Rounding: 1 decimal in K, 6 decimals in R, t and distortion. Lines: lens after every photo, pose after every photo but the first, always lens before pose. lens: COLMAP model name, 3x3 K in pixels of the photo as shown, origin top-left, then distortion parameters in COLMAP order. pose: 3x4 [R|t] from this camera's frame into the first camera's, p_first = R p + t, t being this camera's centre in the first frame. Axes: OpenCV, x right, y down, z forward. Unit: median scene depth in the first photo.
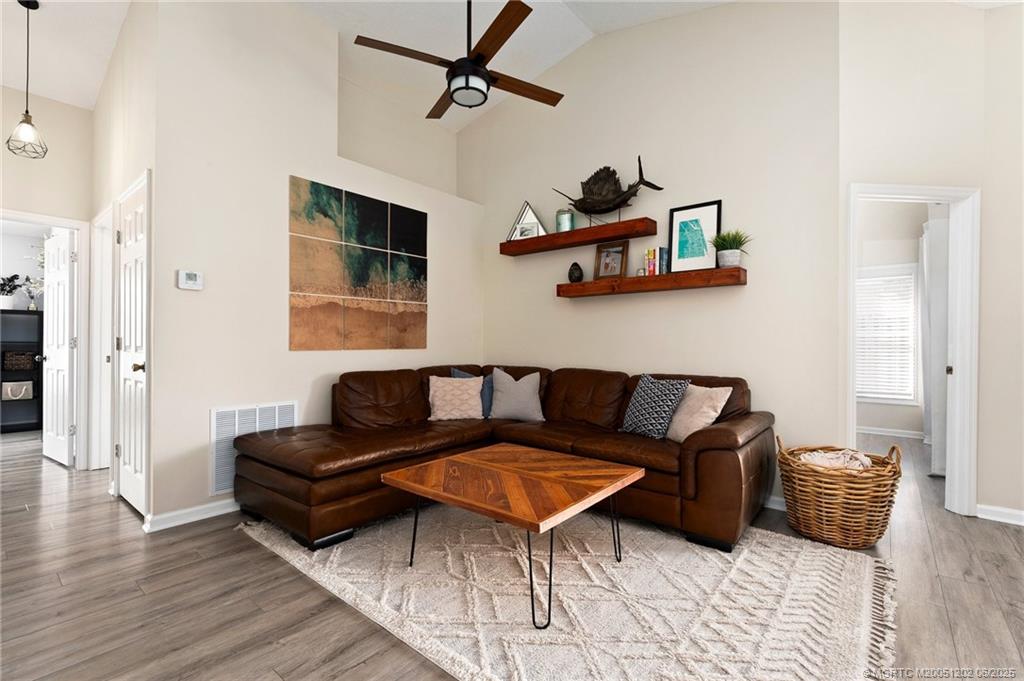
lens RADIAL K [[458.9, 0, 512.0], [0, 458.9, 340.5], [0, 0, 1]] dist [-0.001684, -0.000029]
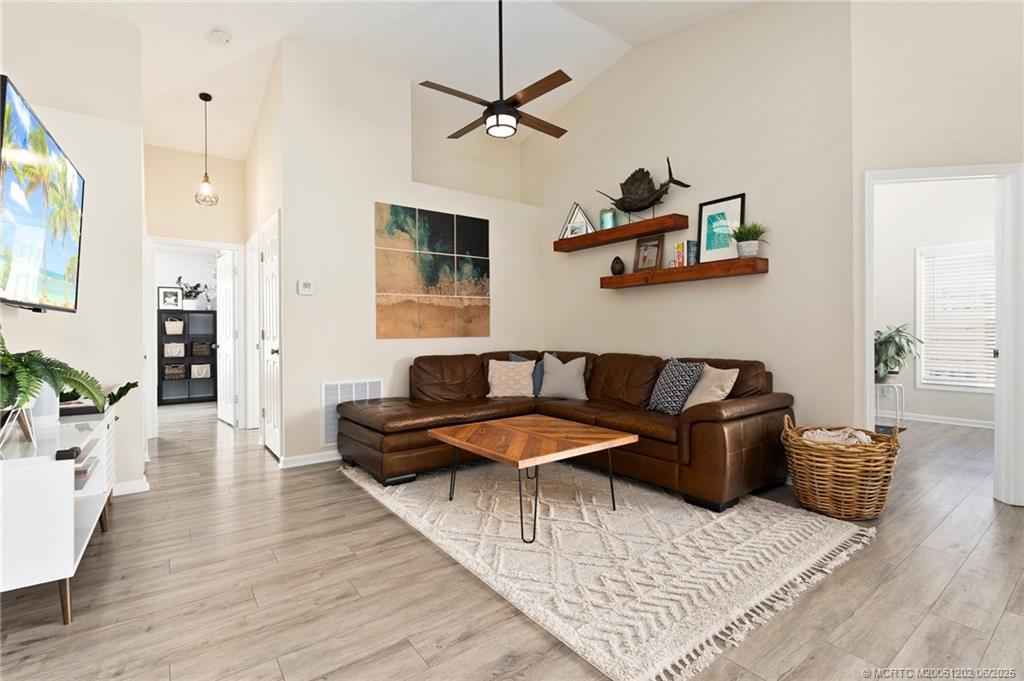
lens RADIAL K [[471.8, 0, 508.4], [0, 471.8, 330.7], [0, 0, 1]] dist [-0.000556, -0.000037]
pose [[0.971224, -0.012043, -0.237861, 0.181000], [0.012872, 0.999915, 0.001932, 0.001333], [0.237818, -0.004938, 0.971297, -0.186322]]
